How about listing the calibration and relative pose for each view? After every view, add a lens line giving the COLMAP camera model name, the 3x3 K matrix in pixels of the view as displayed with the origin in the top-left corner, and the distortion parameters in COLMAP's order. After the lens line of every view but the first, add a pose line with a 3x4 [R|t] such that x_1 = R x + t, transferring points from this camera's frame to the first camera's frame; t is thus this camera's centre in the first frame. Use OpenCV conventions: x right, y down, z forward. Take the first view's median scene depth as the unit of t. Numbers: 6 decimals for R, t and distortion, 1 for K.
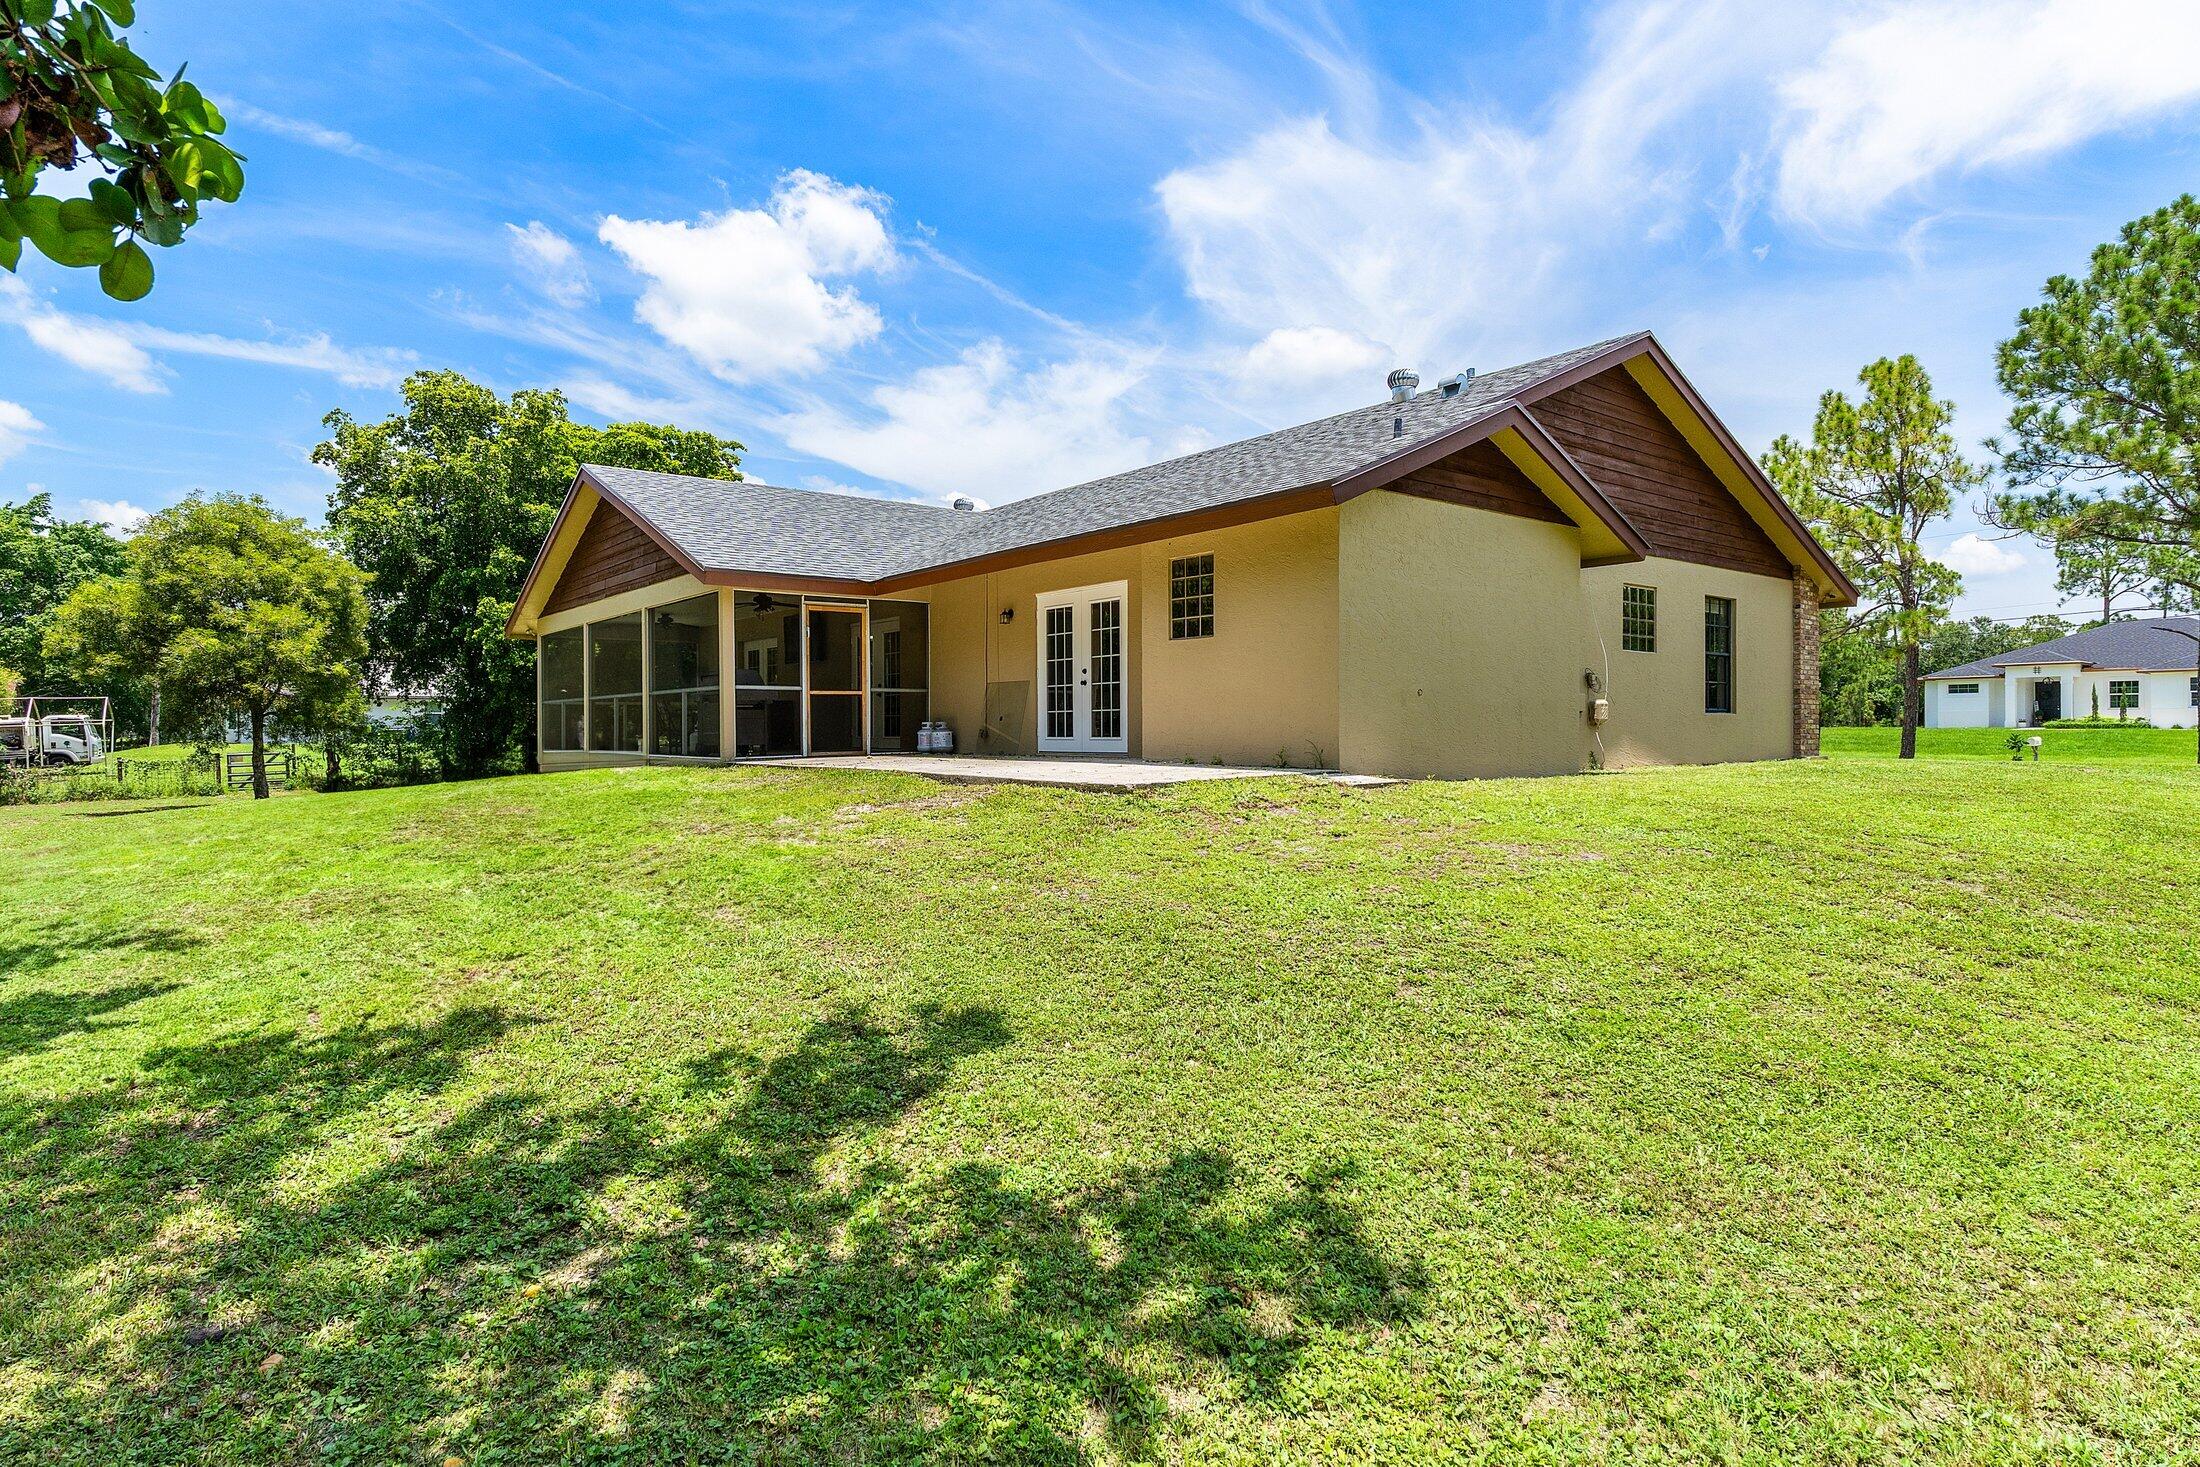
lens RADIAL K [[1180.1, 0, 1110.2], [0, 1180.1, 724.3], [0, 0, 1]] dist [-0.008281, -0.000912]
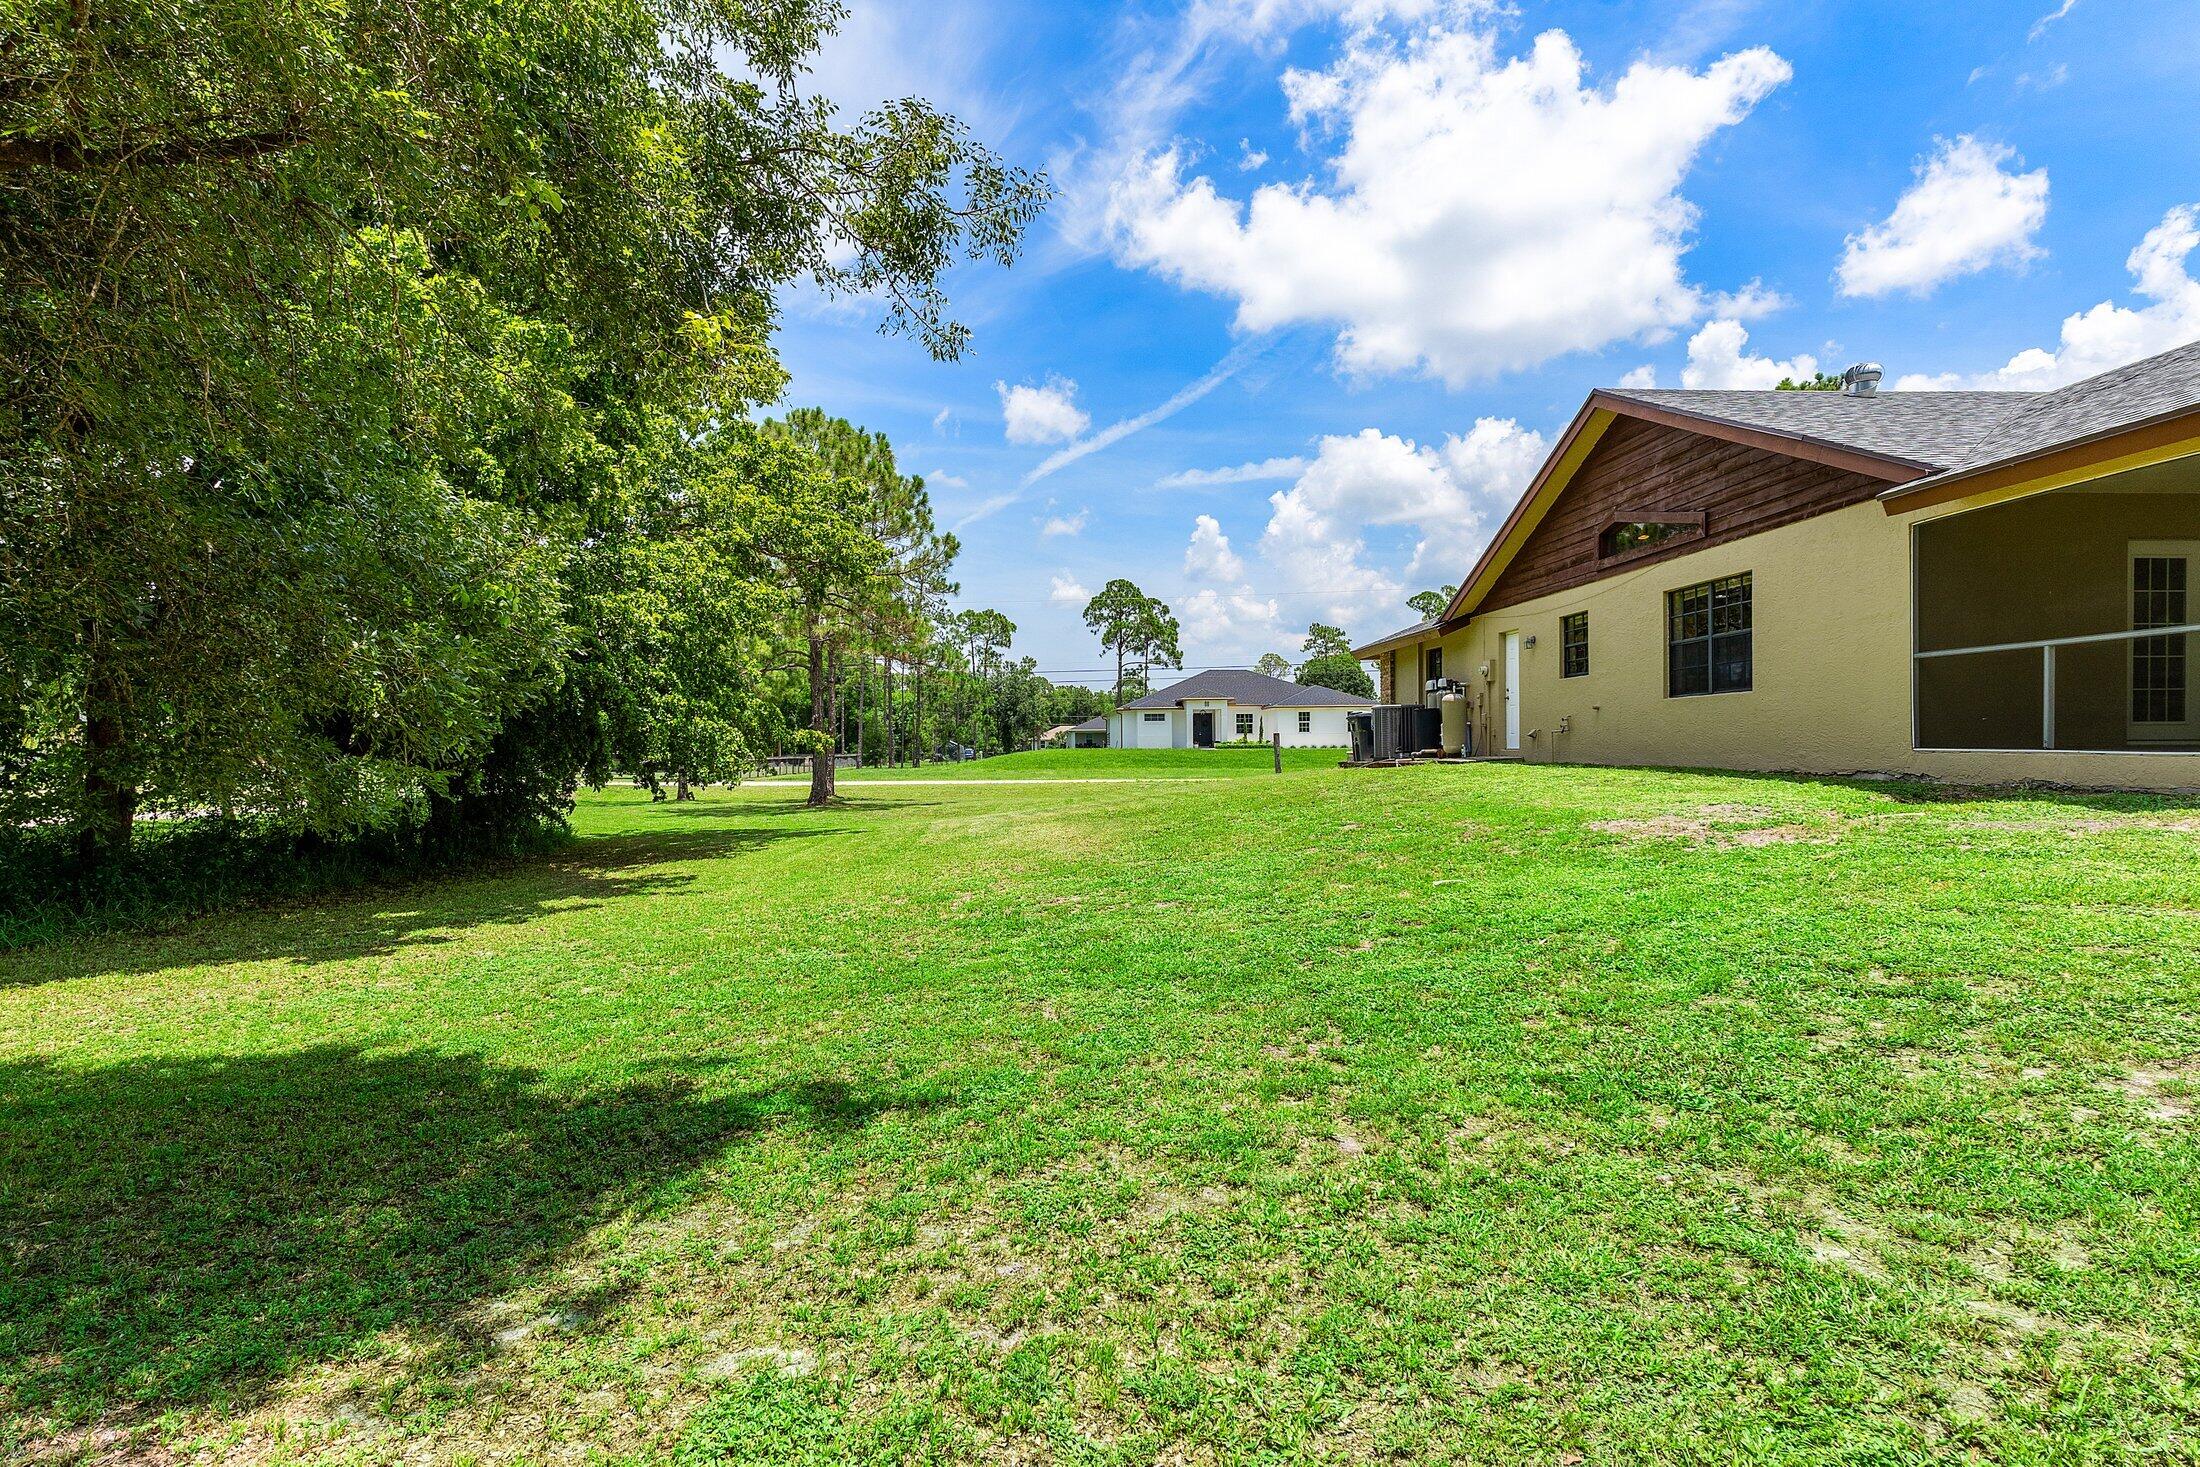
lens RADIAL K [[1158.3, 0, 1086.8], [0, 1158.3, 746.9], [0, 0, 1]] dist [0.023668, -0.000169]
pose [[0.569131, 0.001785, 0.822245, -0.720875], [0.003153, 0.999986, -0.004353, 0.013595], [-0.822241, 0.005070, 0.569117, 0.809284]]
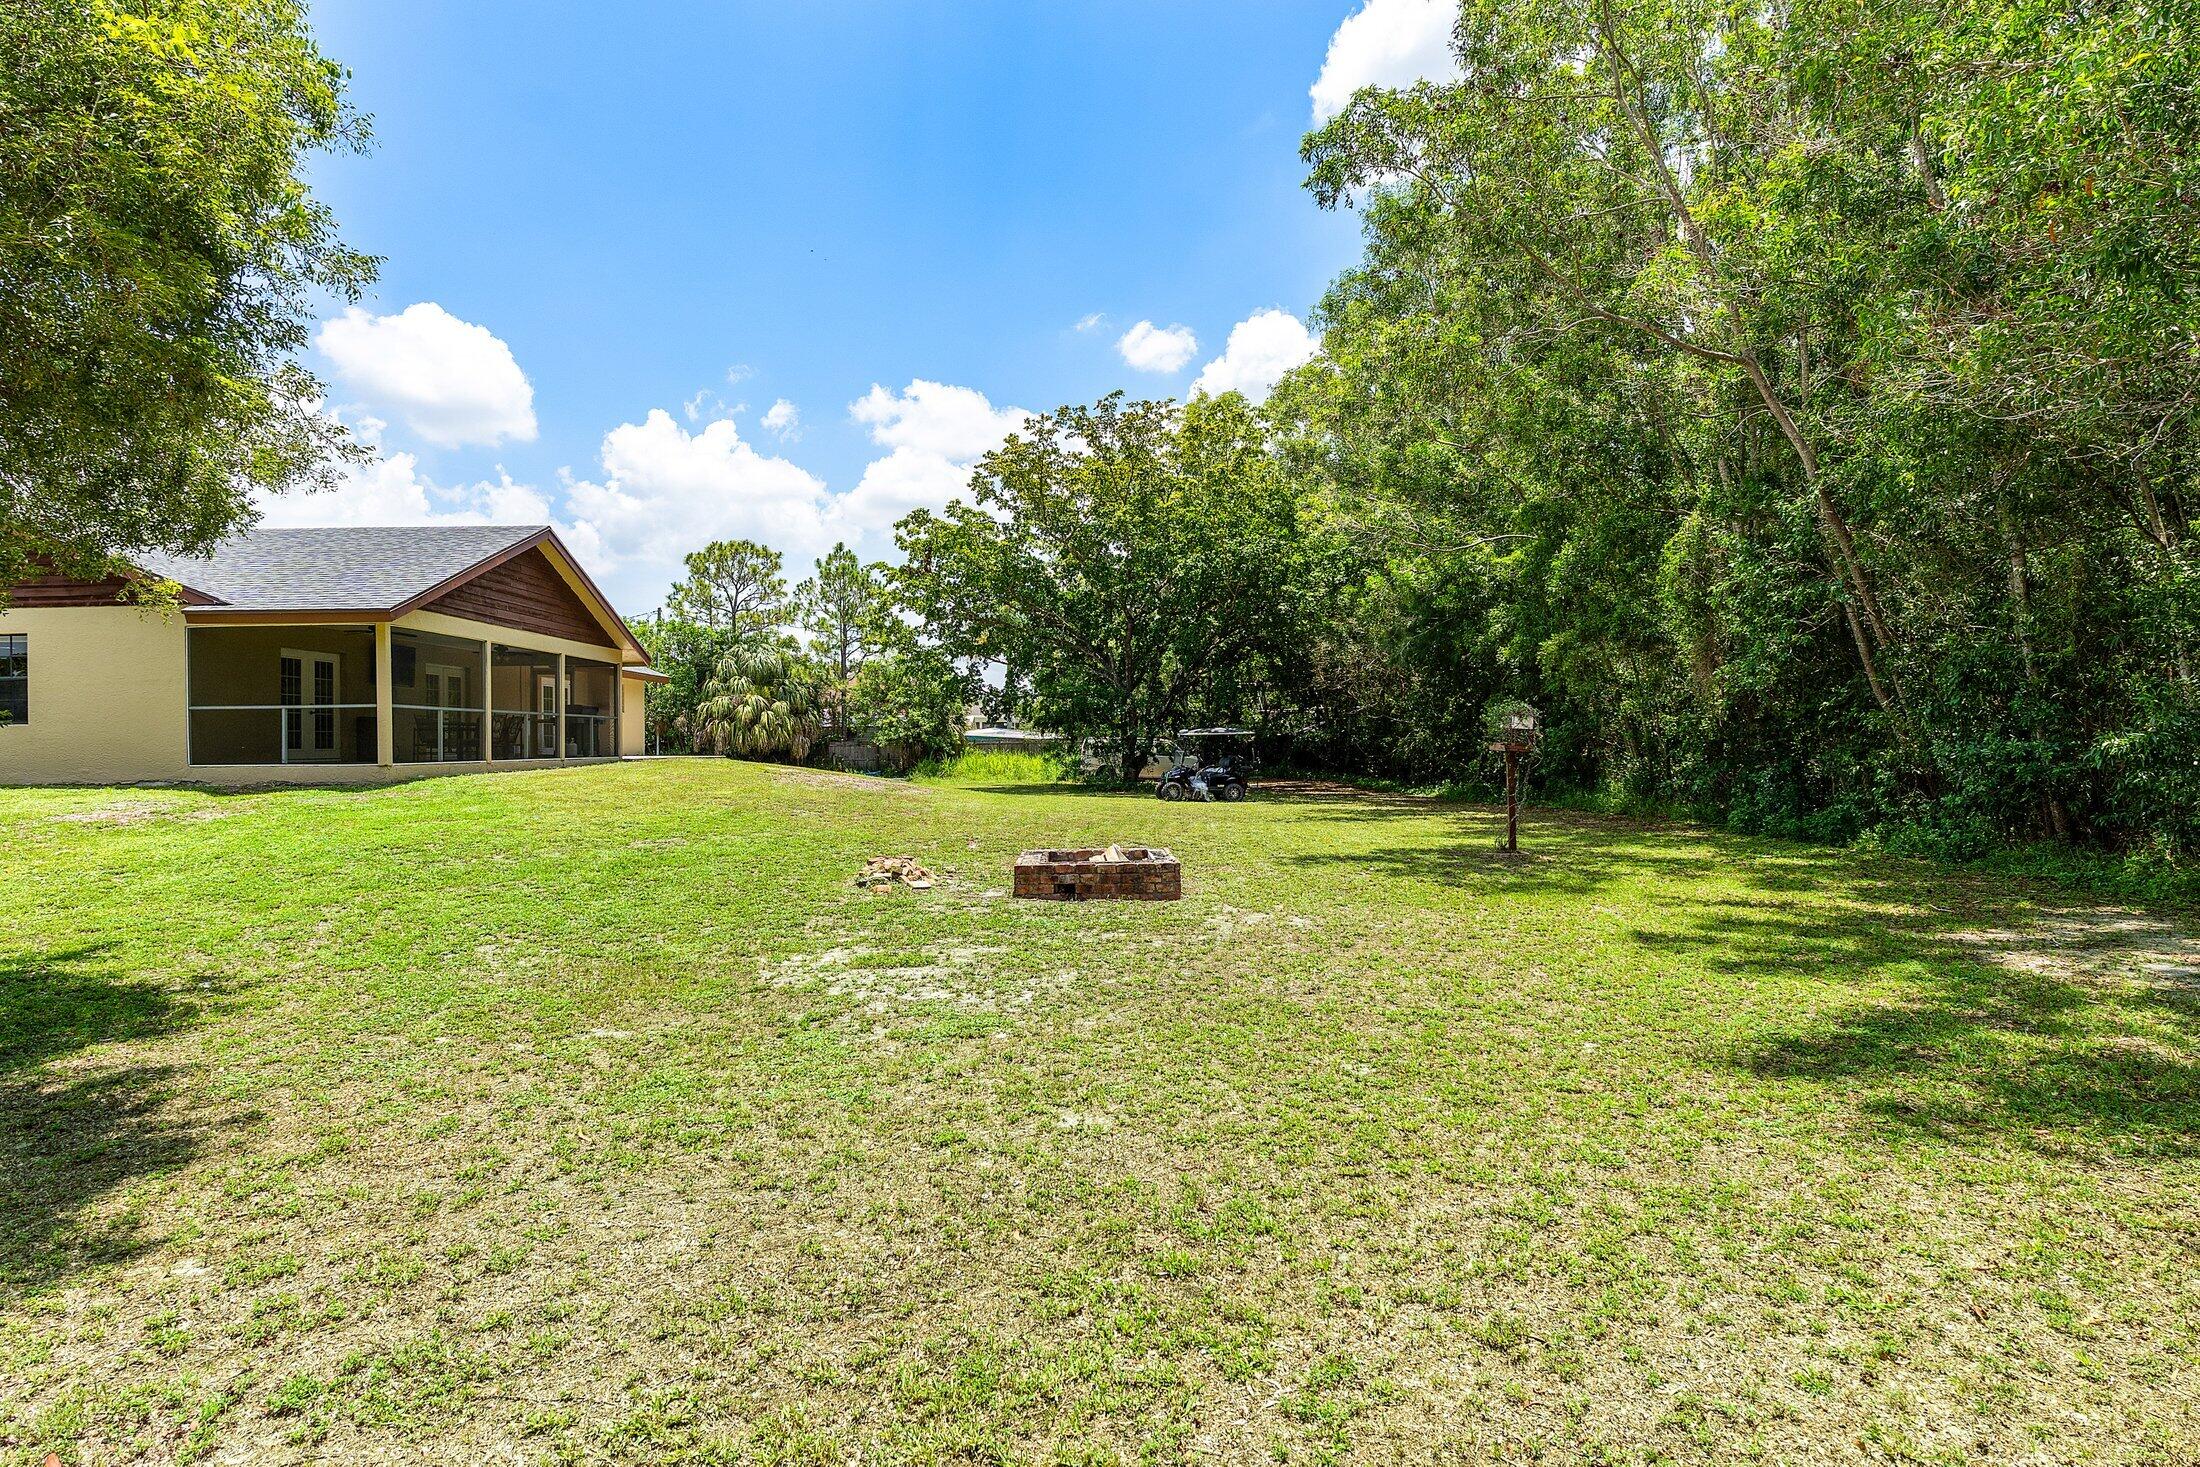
lens RADIAL K [[1180.1, 0, 1107.6], [0, 1180.1, 742.5], [0, 0, 1]] dist [-0.008281, -0.000912]
pose [[-0.790256, 0.015672, 0.612576, -1.009732], [0.017773, 0.999839, -0.002653, 0.011614], [-0.612519, 0.008791, -0.790407, 0.992723]]
